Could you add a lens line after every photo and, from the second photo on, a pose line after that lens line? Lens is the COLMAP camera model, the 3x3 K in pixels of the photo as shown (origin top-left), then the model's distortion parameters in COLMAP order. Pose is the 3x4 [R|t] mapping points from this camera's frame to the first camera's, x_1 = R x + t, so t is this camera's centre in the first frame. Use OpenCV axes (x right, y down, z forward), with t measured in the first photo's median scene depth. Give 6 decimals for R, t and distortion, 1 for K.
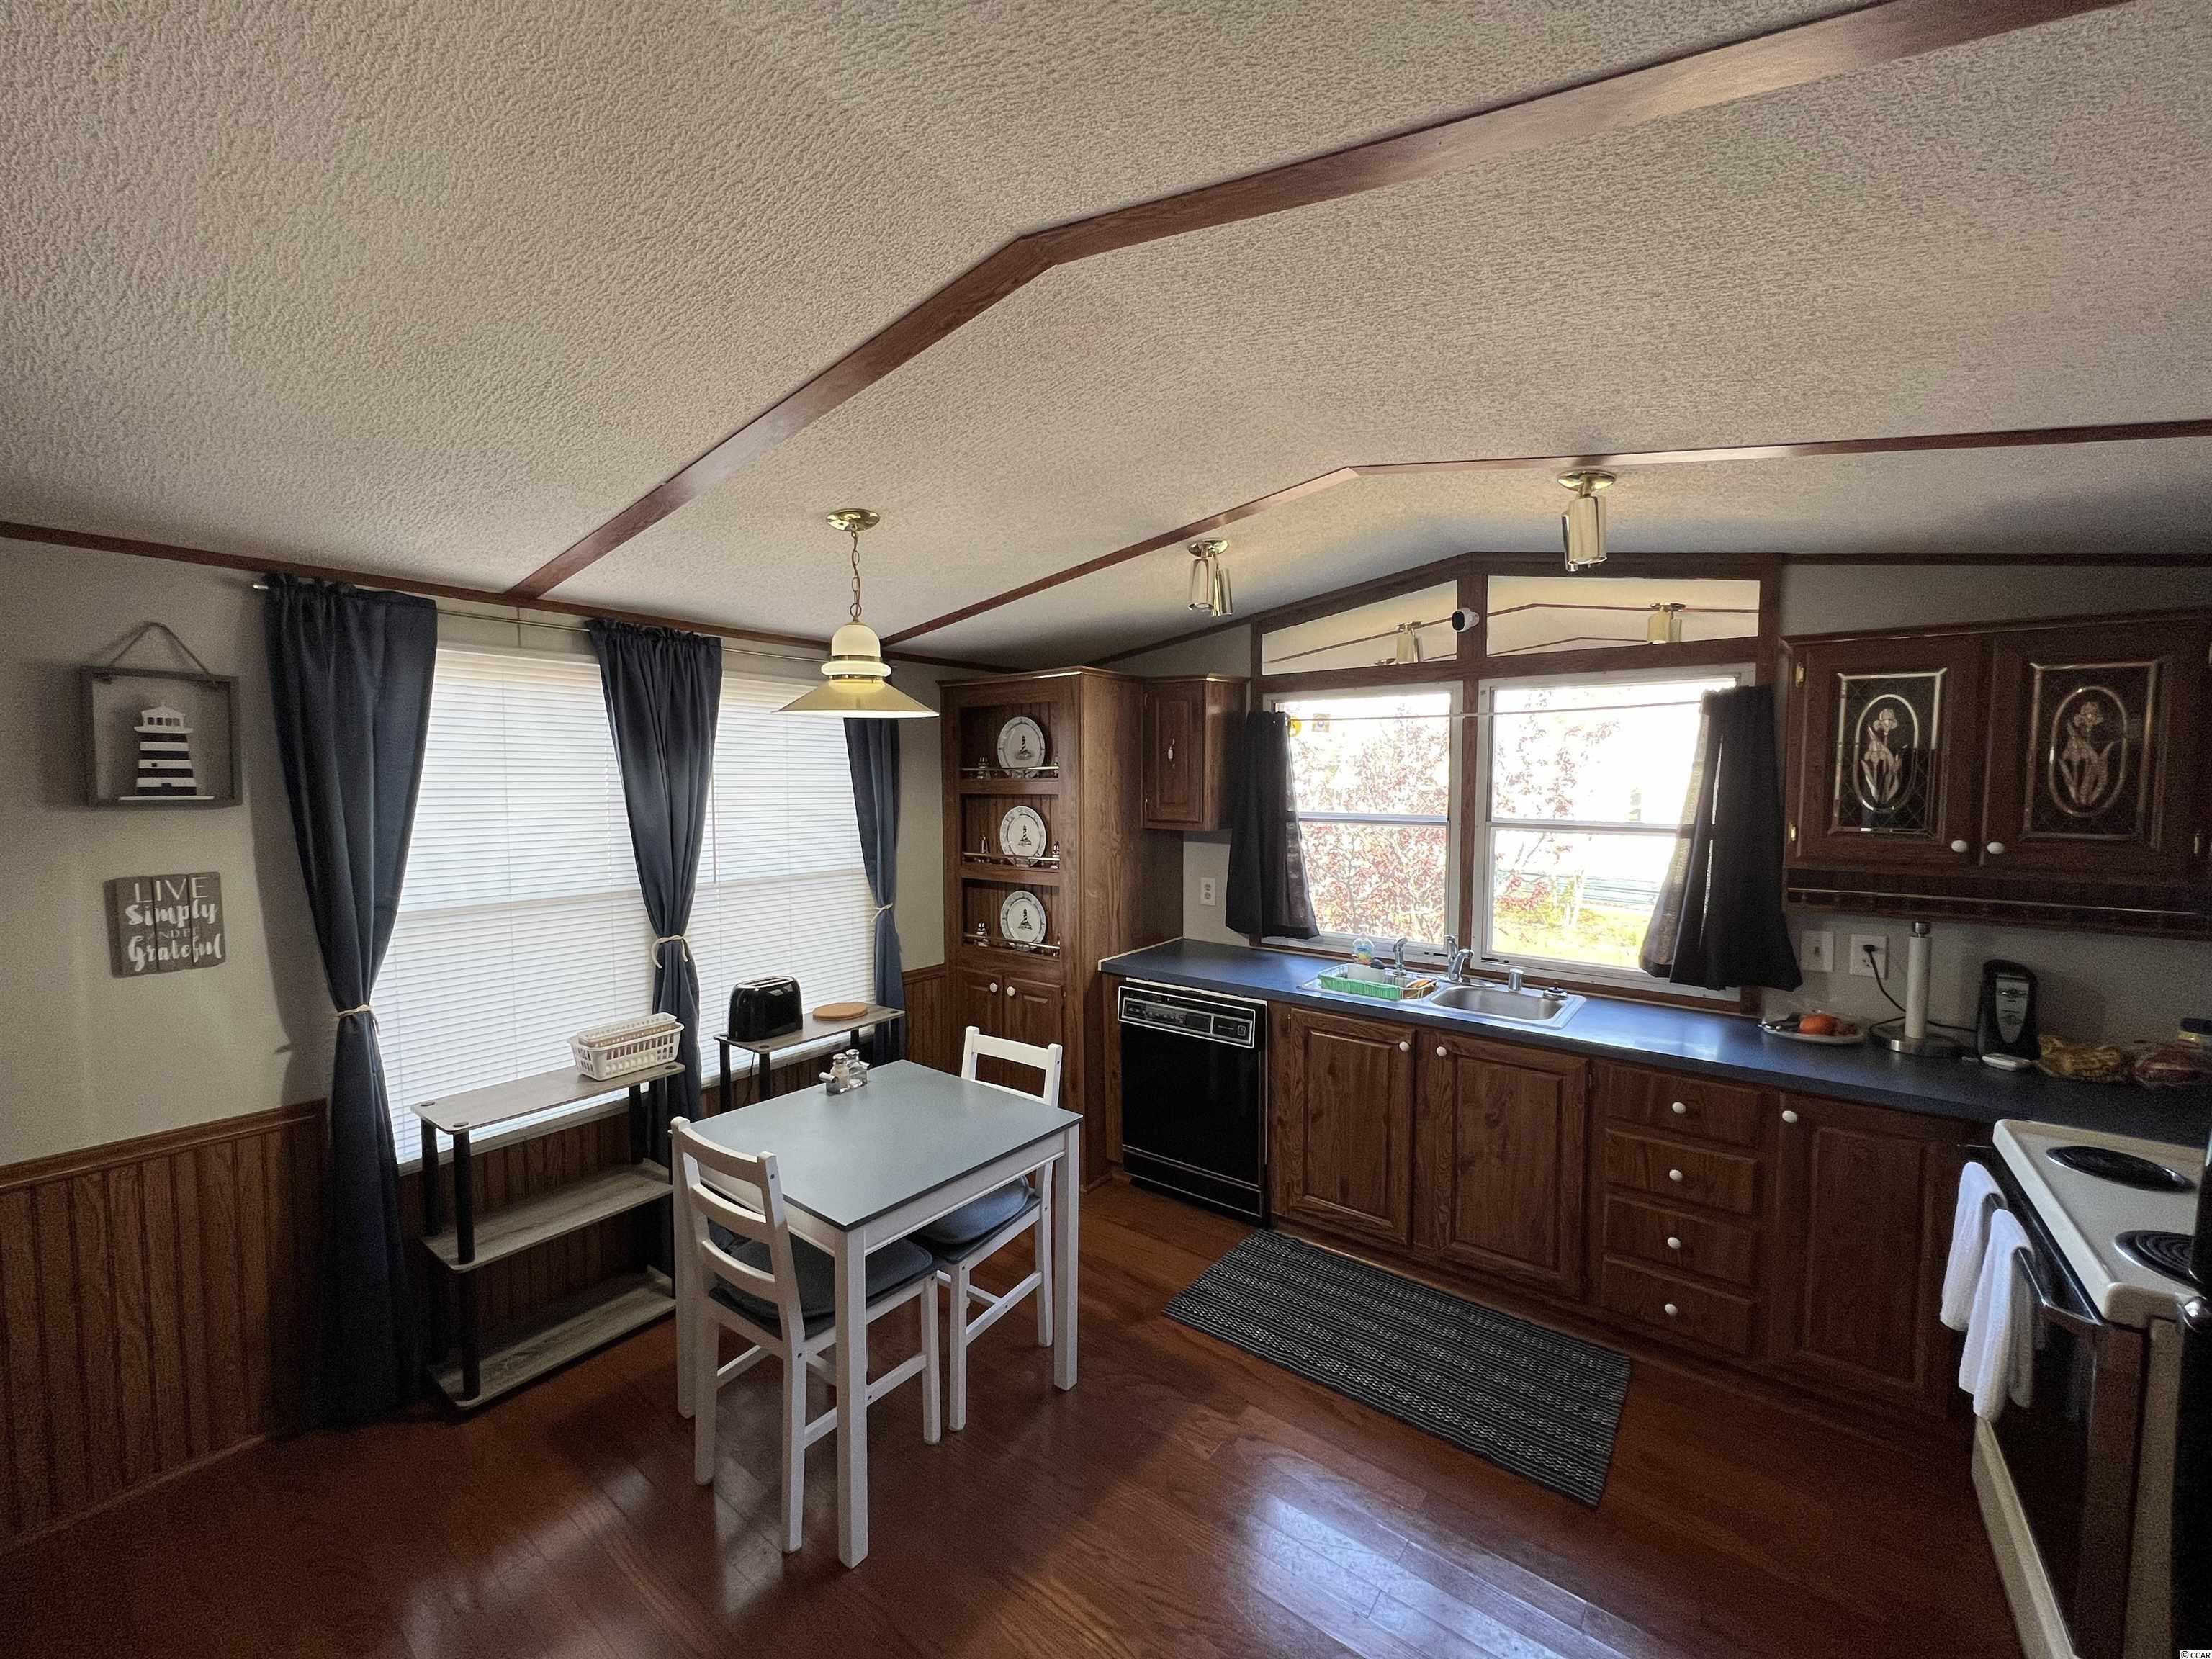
lens RADIAL K [[882.2, 0, 1101.7], [0, 882.2, 828.6], [0, 0, 1]] dist [-0.002192, -0.000136]
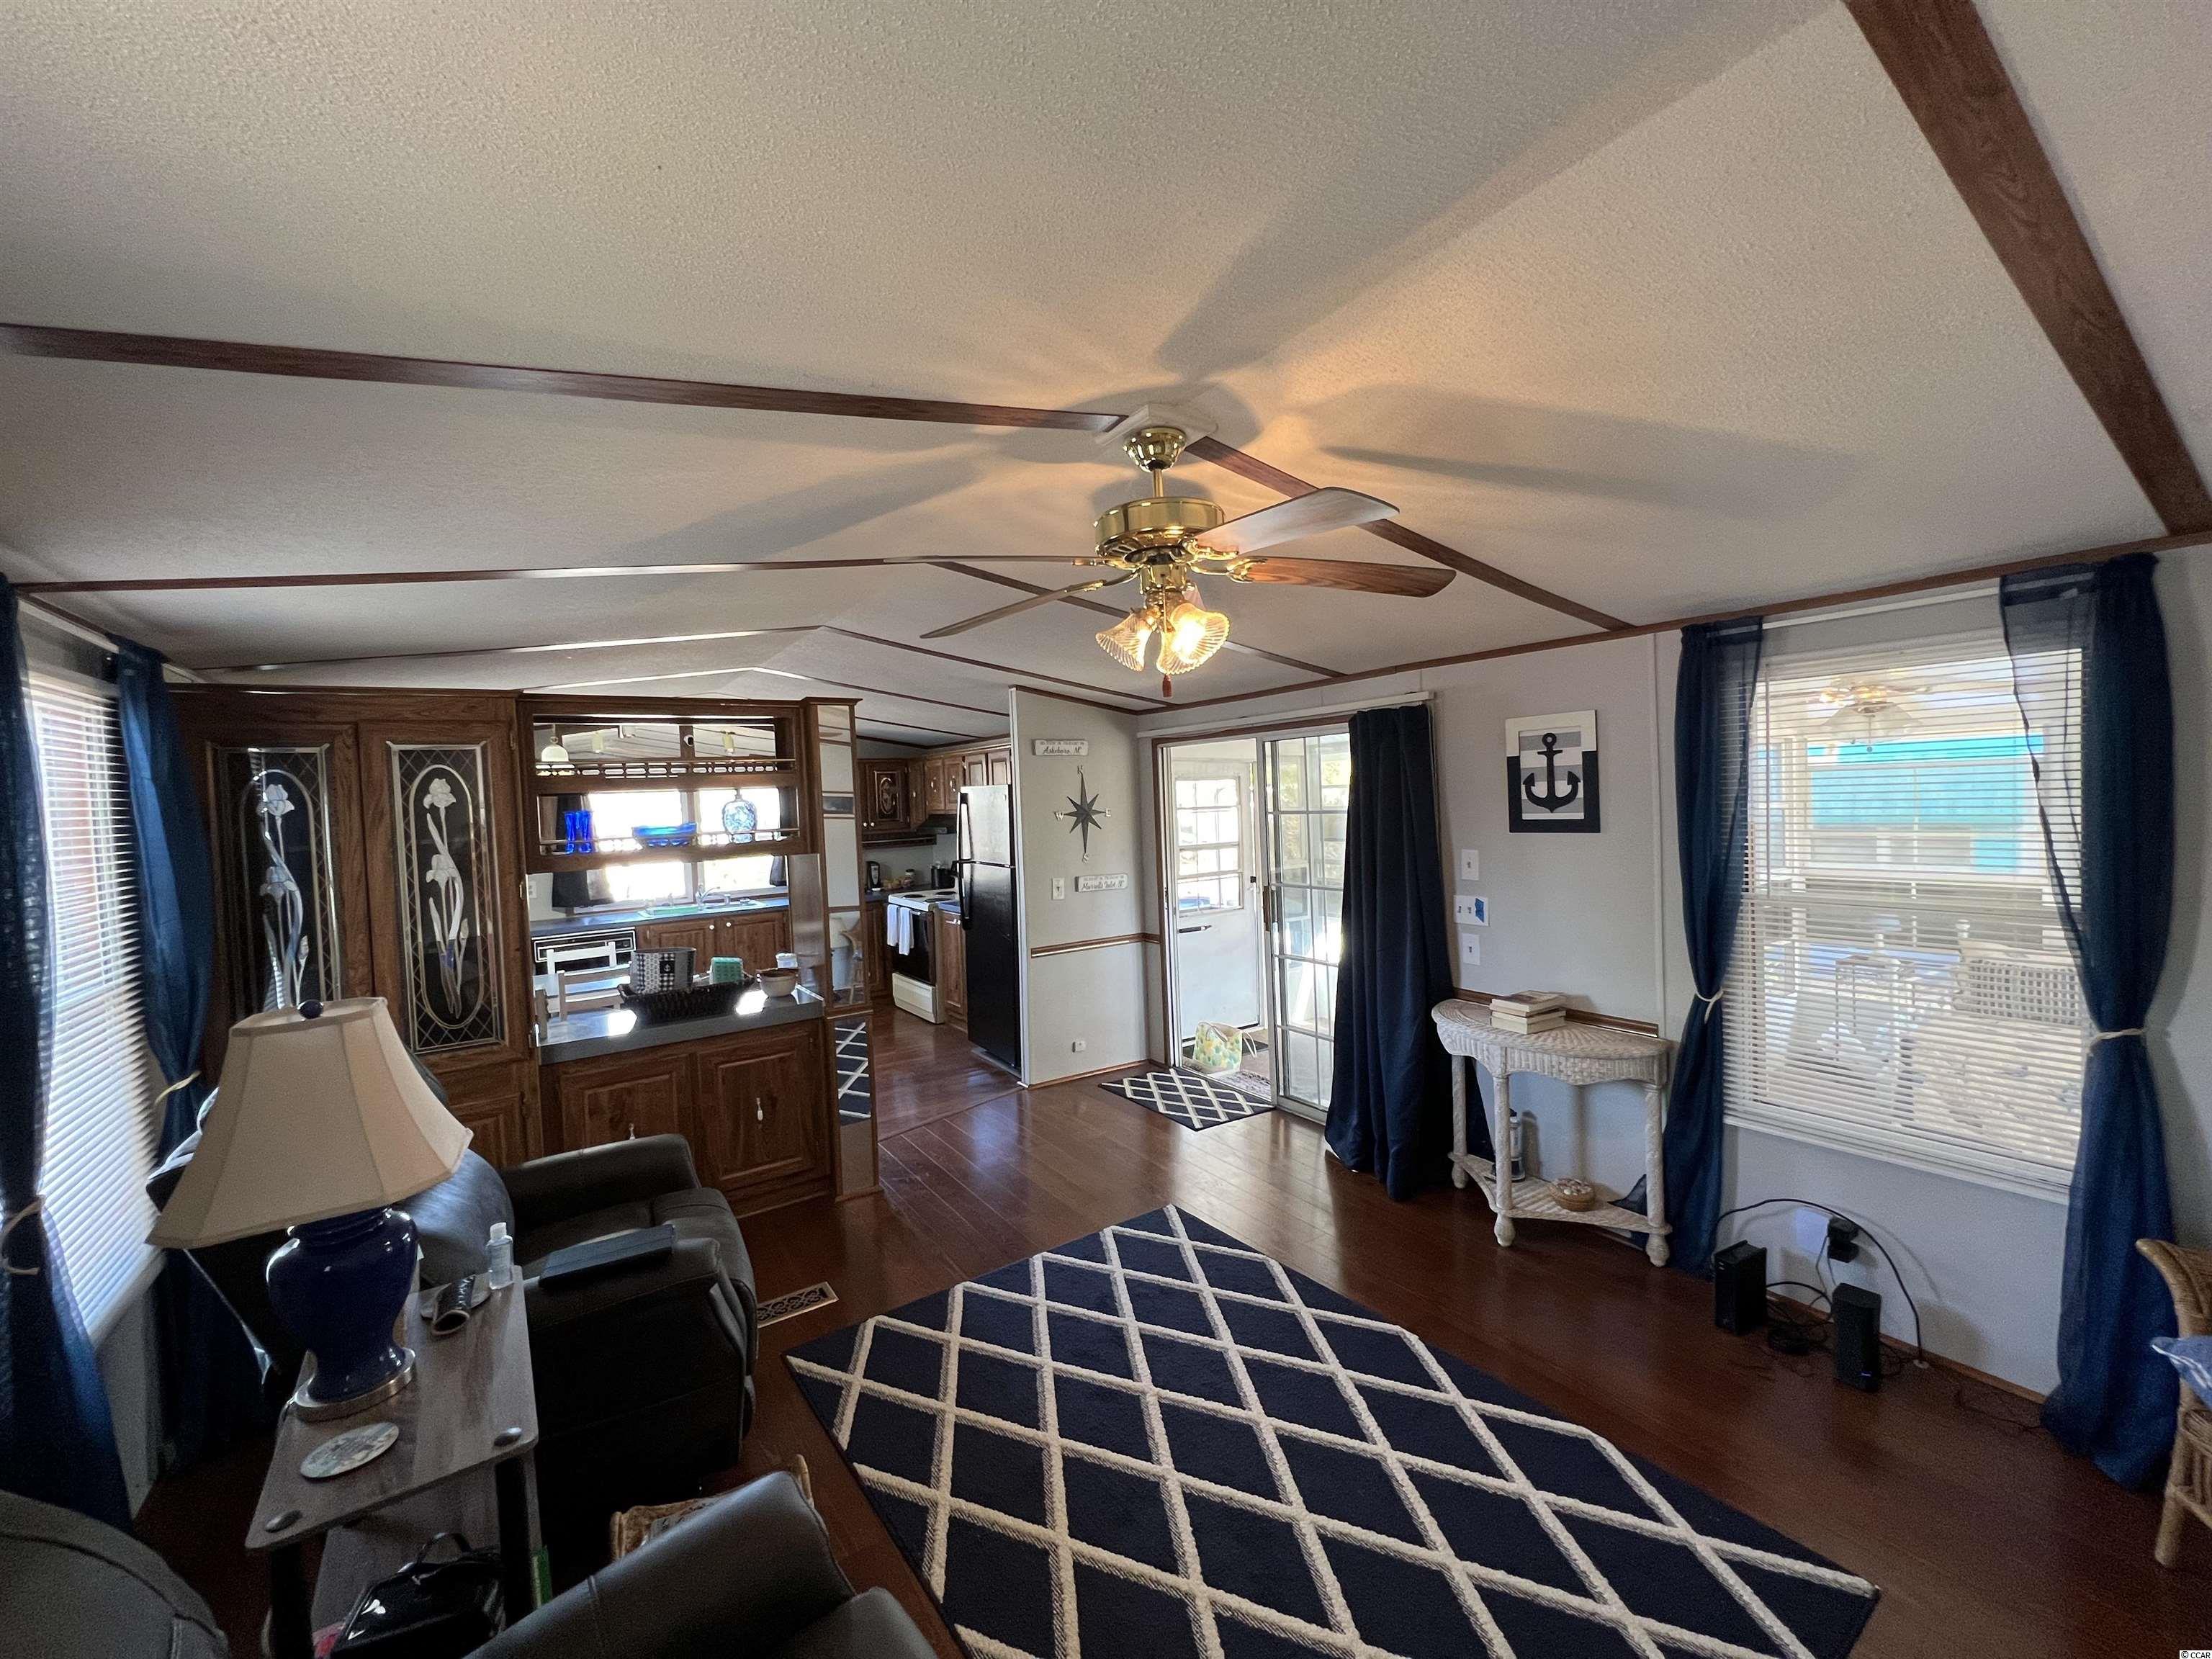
lens RADIAL K [[886.2, 0, 1102.1], [0, 886.2, 824.3], [0, 0, 1]] dist [-0.002388, 0.000406]
pose [[0.325208, -0.048537, 0.944396, -1.592344], [0.101568, 0.994698, 0.016147, 0.047681], [-0.940172, 0.090670, 0.328413, -0.794007]]
